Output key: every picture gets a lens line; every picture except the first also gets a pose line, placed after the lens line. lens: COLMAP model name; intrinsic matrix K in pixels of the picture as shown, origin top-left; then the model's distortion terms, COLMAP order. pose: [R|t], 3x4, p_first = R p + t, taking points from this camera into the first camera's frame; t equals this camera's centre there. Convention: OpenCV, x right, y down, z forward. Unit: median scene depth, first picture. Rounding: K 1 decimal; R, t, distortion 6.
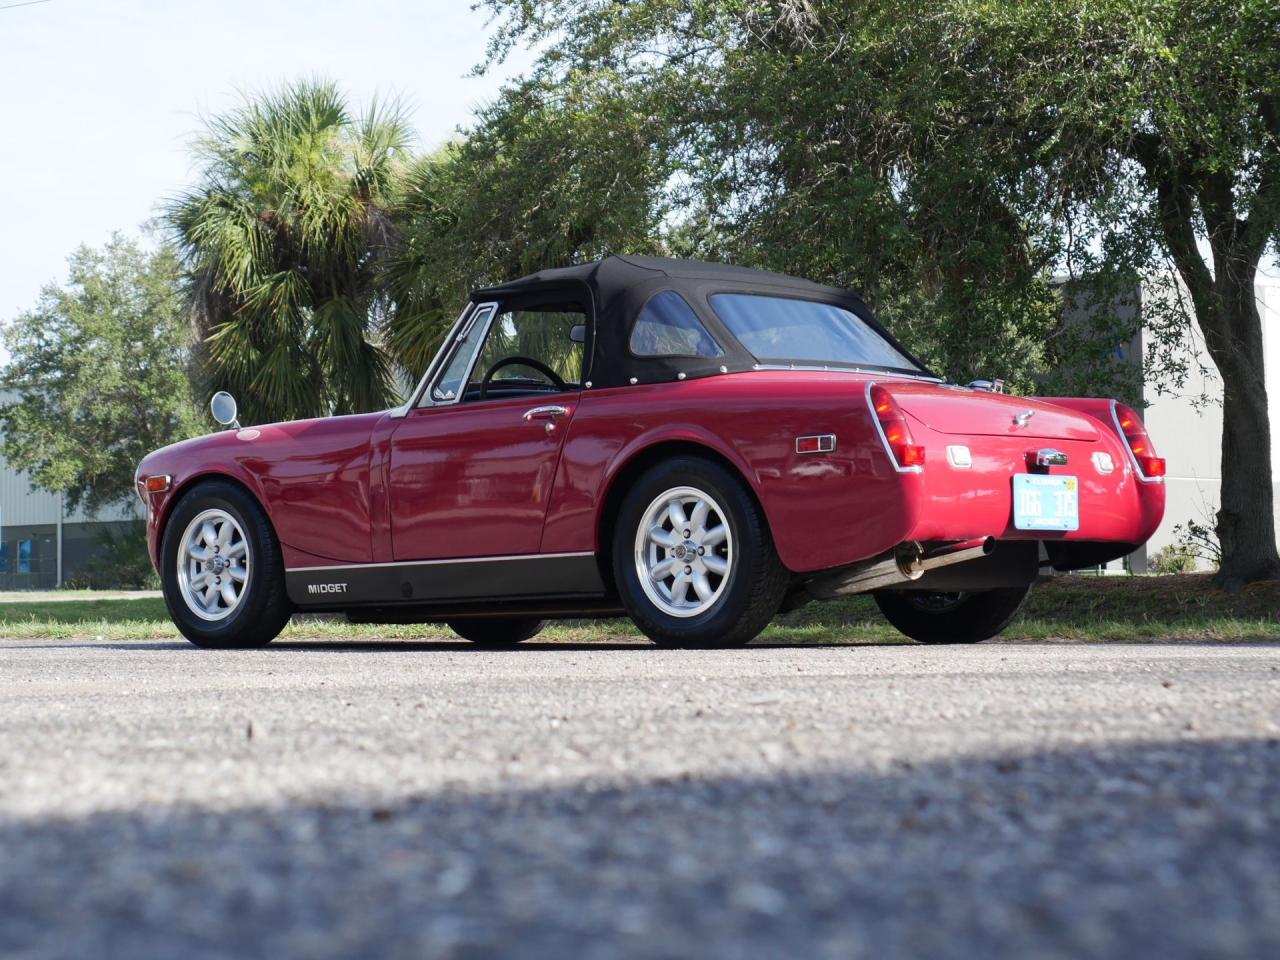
lens RADIAL K [[3024.9, 0, 640.0], [0, 3024.9, 480.0], [0, 0, 1]] dist [0.194009, -0.256893]
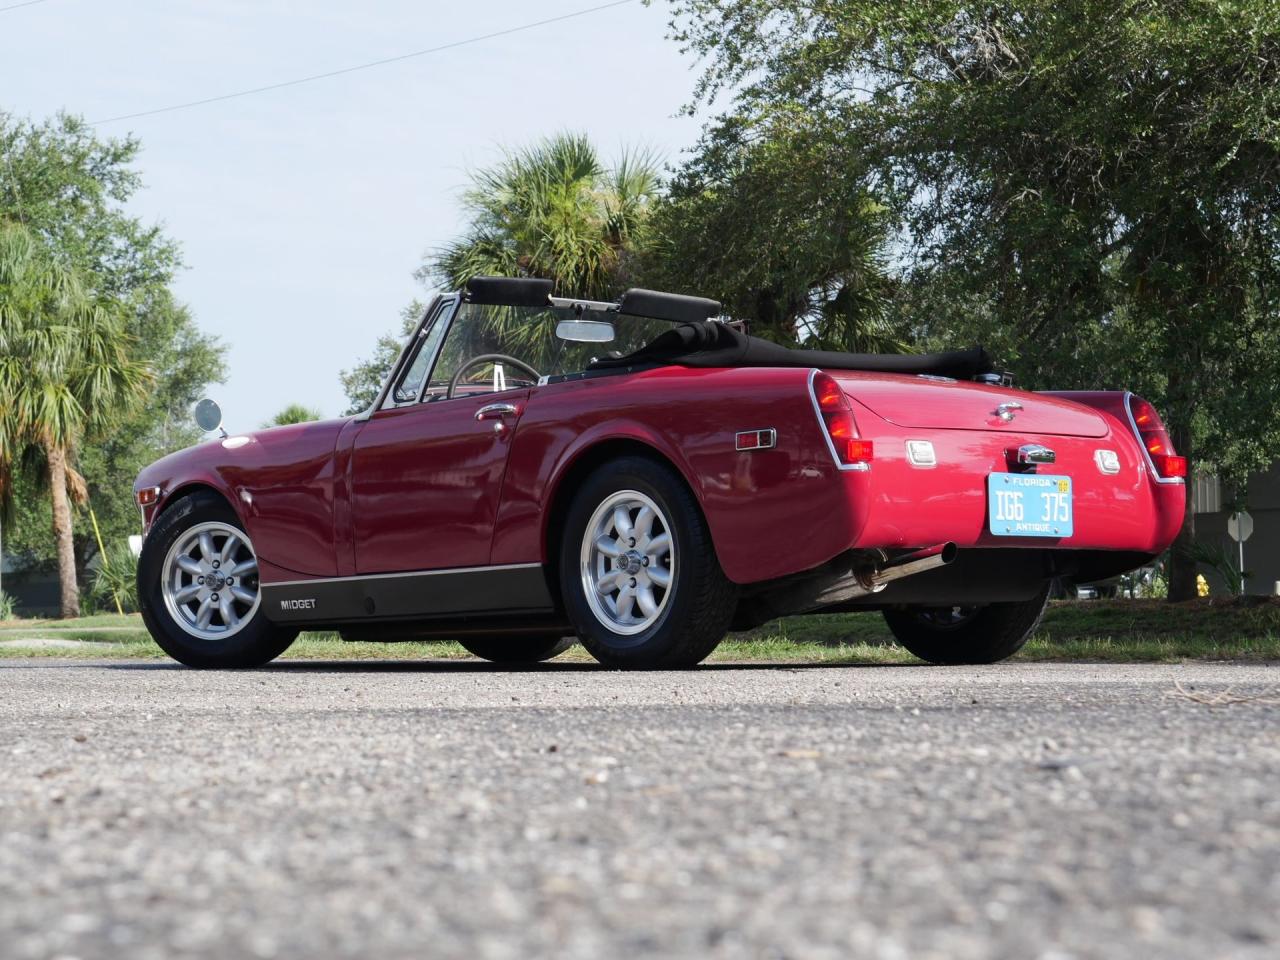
lens RADIAL K [[2747.2, 0, 589.1], [0, 2747.2, 481.3], [0, 0, 1]] dist [0.106943, -0.573983]
pose [[0.991016, -0.006195, -0.133597, 0.036353], [0.004581, 0.999913, -0.012387, 0.003127], [0.133662, 0.011664, 0.990958, 0.060556]]
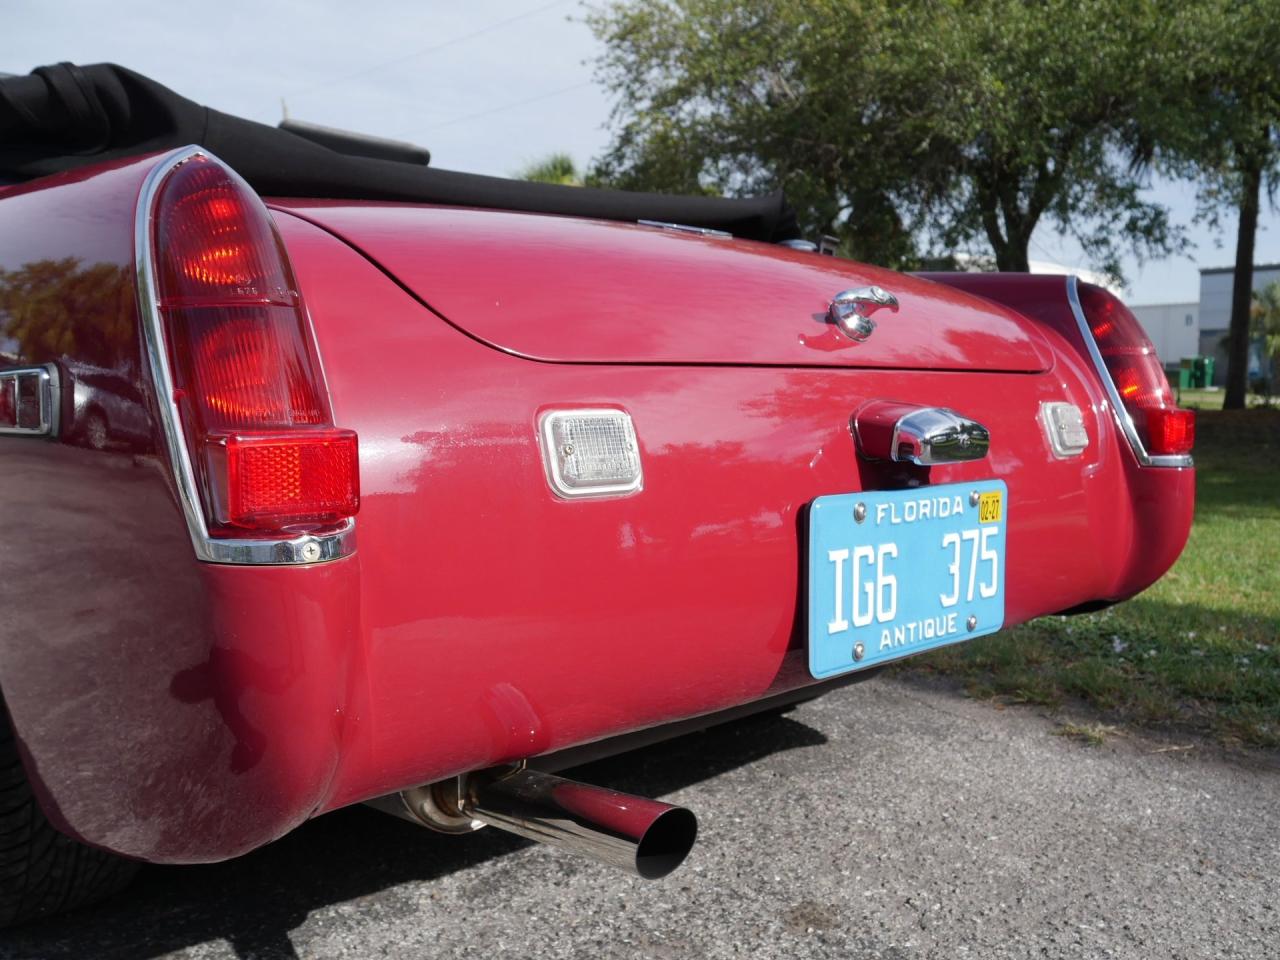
lens RADIAL K [[1140.0, 0, 640.0], [0, 1140.0, 480.0], [0, 0, 1]] dist [-0.036951, -0.003860]
pose [[0.994935, 0.021897, -0.098106, 0.037177], [-0.009945, 0.992639, 0.120700, -0.005368], [0.100026, -0.119113, 0.987829, 0.281280]]
